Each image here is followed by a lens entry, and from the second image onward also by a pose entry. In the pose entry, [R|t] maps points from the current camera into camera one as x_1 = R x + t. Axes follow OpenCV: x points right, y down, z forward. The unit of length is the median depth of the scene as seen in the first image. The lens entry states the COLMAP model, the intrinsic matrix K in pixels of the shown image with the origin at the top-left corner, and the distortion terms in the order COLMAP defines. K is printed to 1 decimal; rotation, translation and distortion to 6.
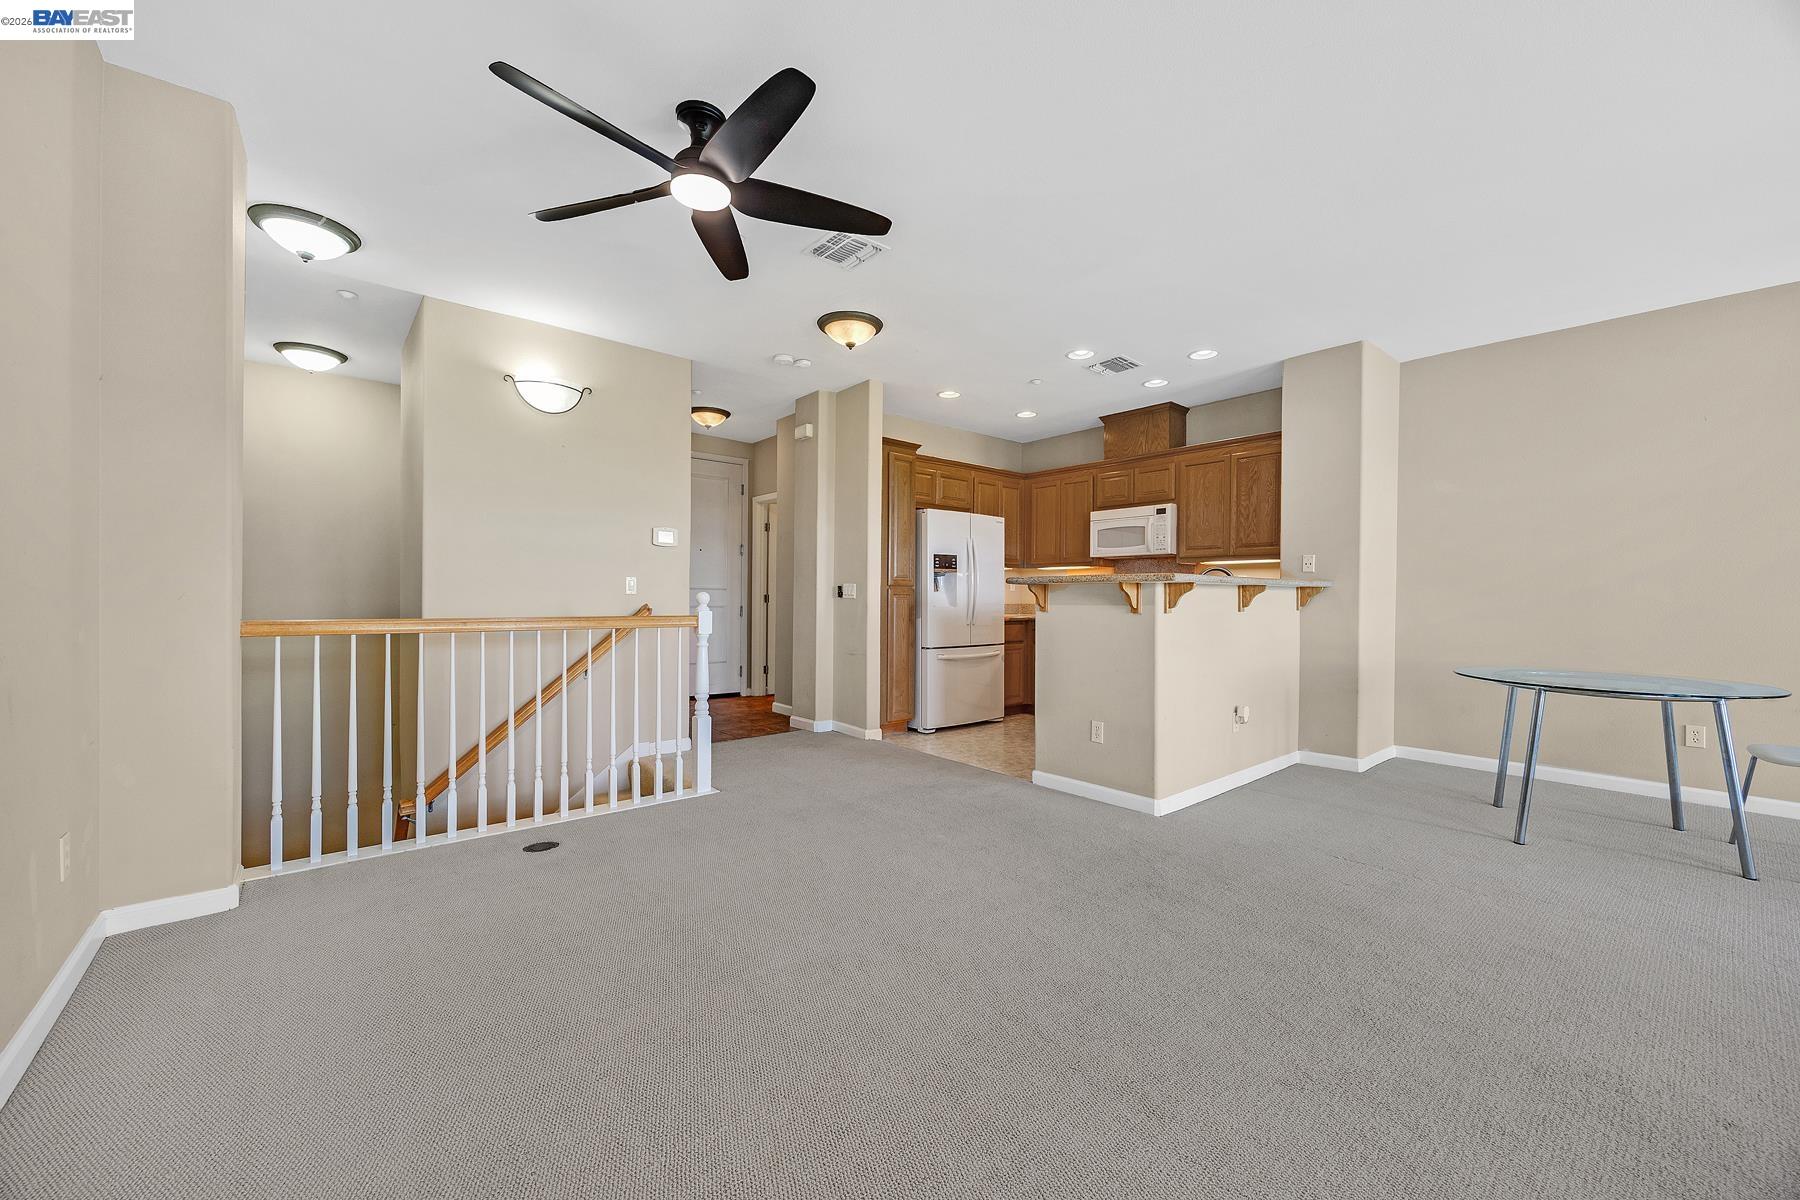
lens RADIAL K [[685.6, 0, 897.9], [0, 685.6, 599.0], [0, 0, 1]] dist [-0.003869, -0.000016]
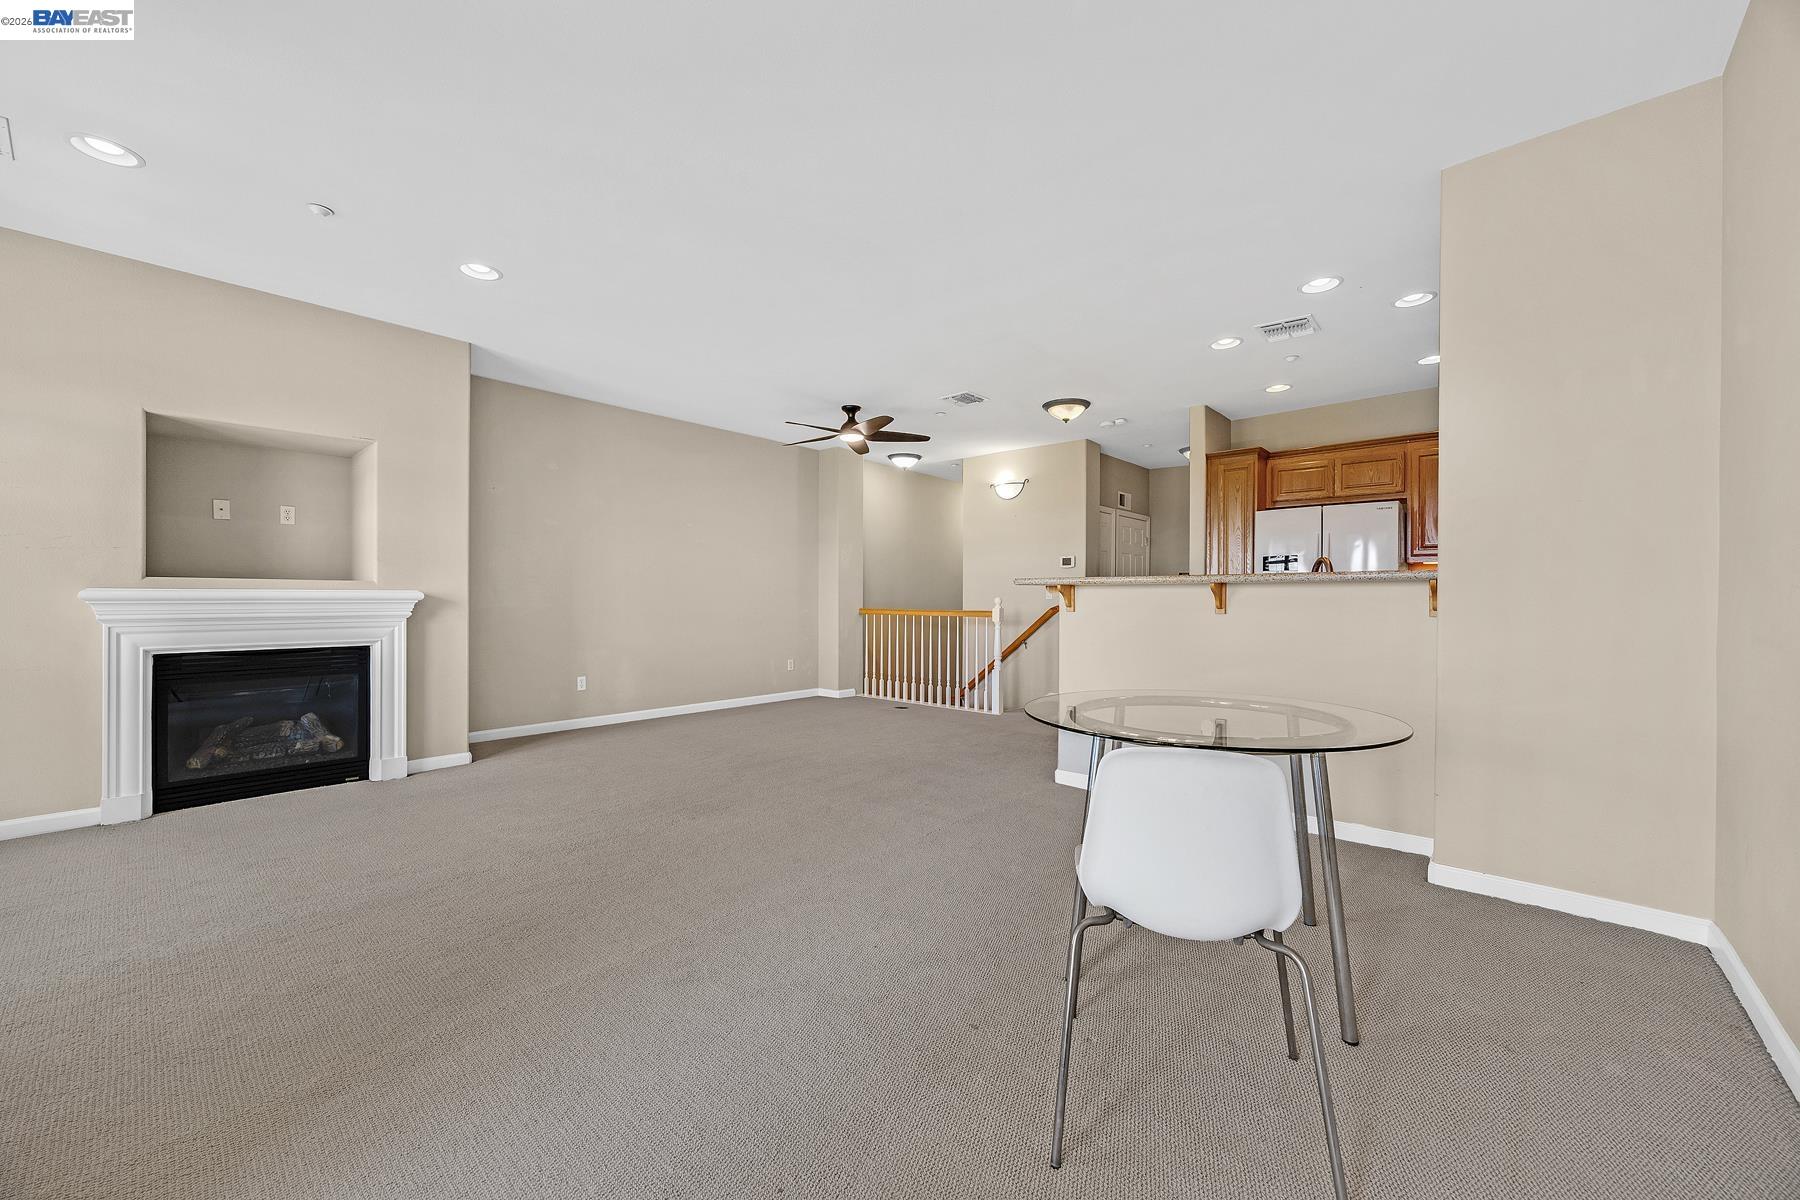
lens RADIAL K [[676.6, 0, 903.7], [0, 676.6, 602.6], [0, 0, 1]] dist [0.001330, 0.000247]
pose [[0.138998, 0.002253, -0.990290, 0.928719], [-0.009850, 0.999951, 0.000893, 0.003970], [0.990244, 0.009630, 0.139013, 0.353561]]
